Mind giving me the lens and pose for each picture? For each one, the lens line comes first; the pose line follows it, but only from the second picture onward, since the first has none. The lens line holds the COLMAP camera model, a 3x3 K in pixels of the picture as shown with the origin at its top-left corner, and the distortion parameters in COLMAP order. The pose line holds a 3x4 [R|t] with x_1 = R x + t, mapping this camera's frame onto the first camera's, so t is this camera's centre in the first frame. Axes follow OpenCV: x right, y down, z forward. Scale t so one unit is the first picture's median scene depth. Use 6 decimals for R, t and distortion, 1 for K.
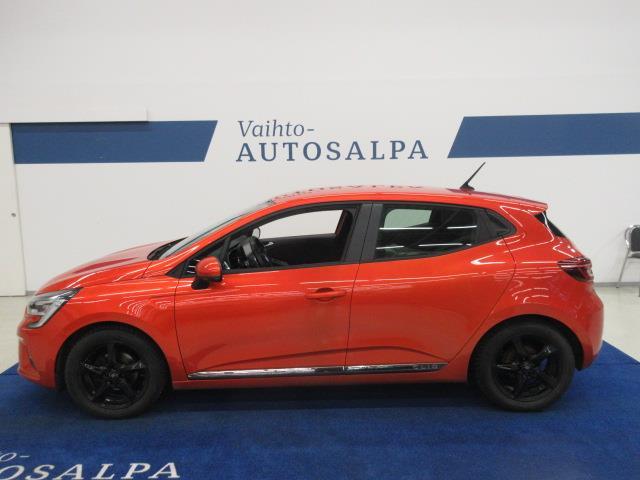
lens RADIAL K [[528.3, 0, 319.0], [0, 528.3, 240.8], [0, 0, 1]] dist [0.013200, -0.020873]
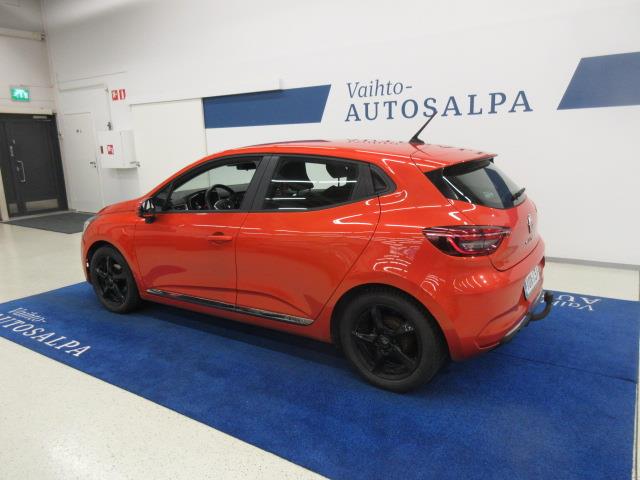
lens RADIAL K [[473.9, 0, 332.2], [0, 473.9, 242.0], [0, 0, 1]] dist [0.007950, 0.002540]
pose [[0.834556, 0.107369, -0.540359, 0.381668], [-0.058734, 0.992575, 0.106512, -0.004876], [0.547783, -0.057153, 0.834666, 0.149918]]
